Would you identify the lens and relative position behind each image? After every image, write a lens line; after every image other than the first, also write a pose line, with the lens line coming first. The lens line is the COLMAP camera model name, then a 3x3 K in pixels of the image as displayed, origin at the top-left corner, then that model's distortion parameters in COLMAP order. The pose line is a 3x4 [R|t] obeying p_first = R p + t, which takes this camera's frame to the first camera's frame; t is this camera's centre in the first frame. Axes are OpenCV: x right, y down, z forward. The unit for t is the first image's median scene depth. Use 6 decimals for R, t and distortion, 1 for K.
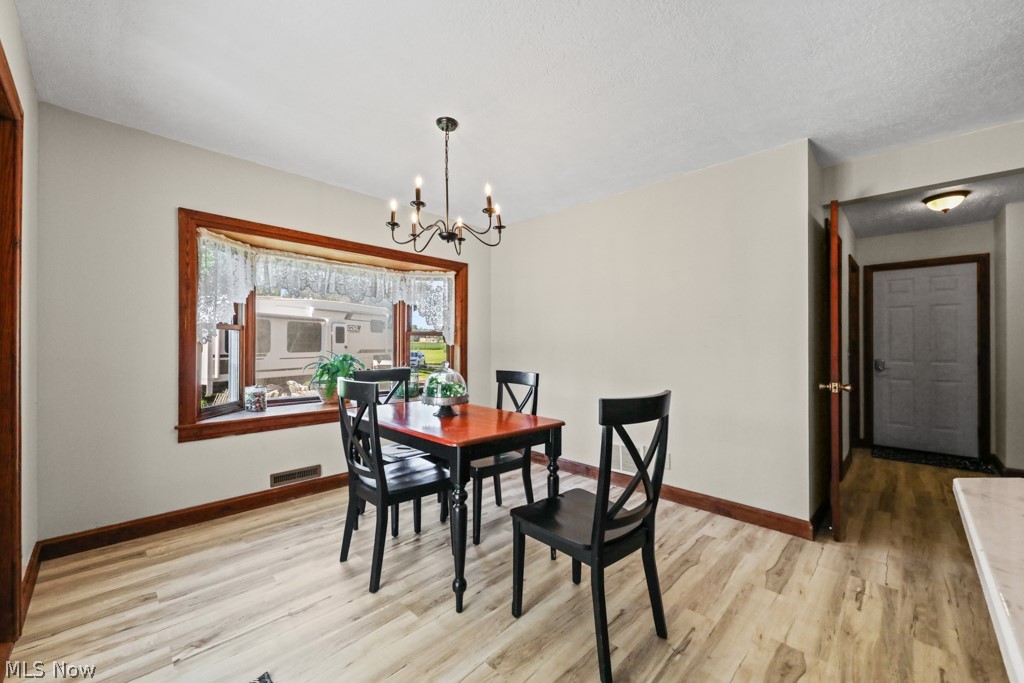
lens RADIAL K [[401.9, 0, 476.7], [0, 401.9, 356.3], [0, 0, 1]] dist [0.007205, -0.004338]
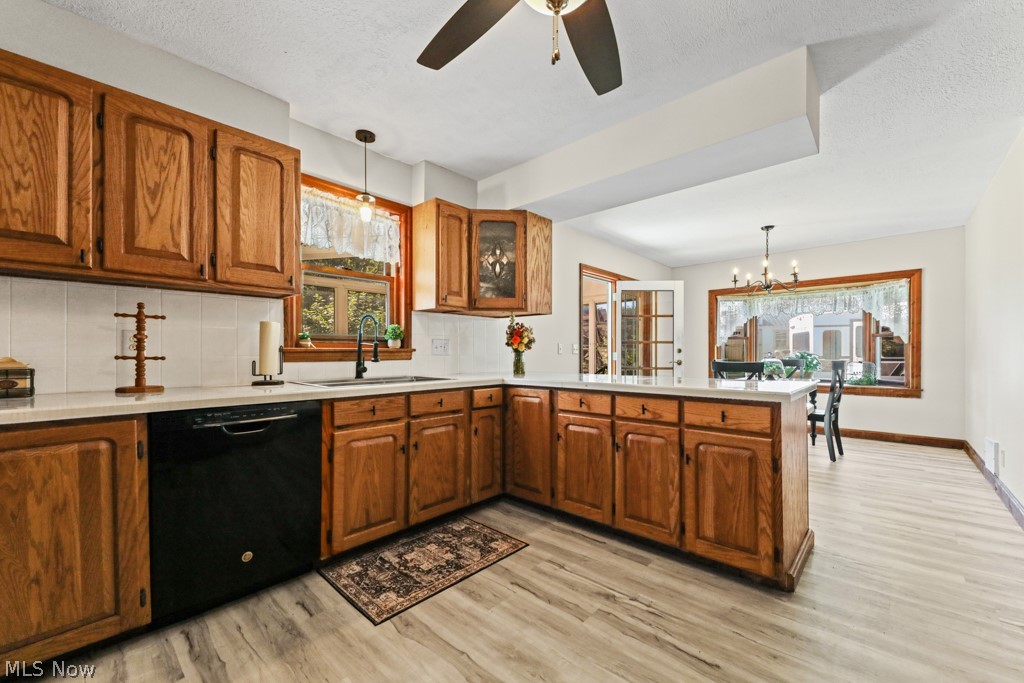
lens RADIAL K [[401.9, 0, 515.0], [0, 401.9, 355.8], [0, 0, 1]] dist [0.007205, -0.004338]
pose [[0.055030, 0.001103, -0.998484, 1.182046], [-0.010526, 0.999944, 0.000524, 0.024483], [0.998429, 0.010481, 0.055039, -0.205747]]
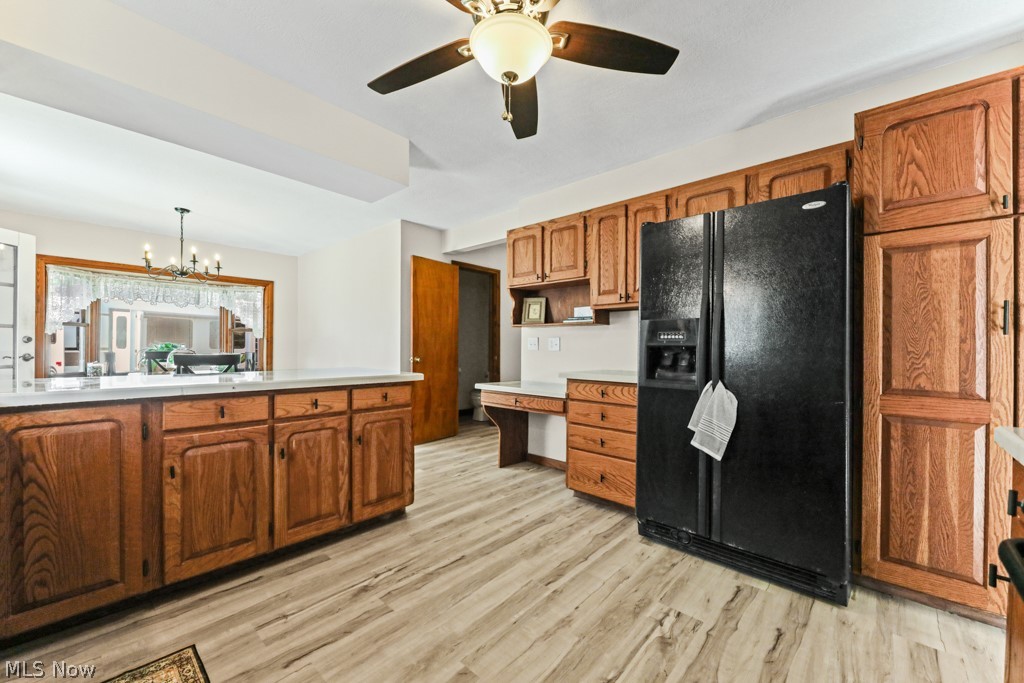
lens RADIAL K [[401.9, 0, 501.4], [0, 401.9, 347.9], [0, 0, 1]] dist [0.007205, -0.004338]
pose [[0.999077, 0.004525, 0.042705, 0.850504], [-0.004027, 0.999923, -0.011733, 0.027299], [-0.042754, 0.011550, 0.999019, -0.555925]]
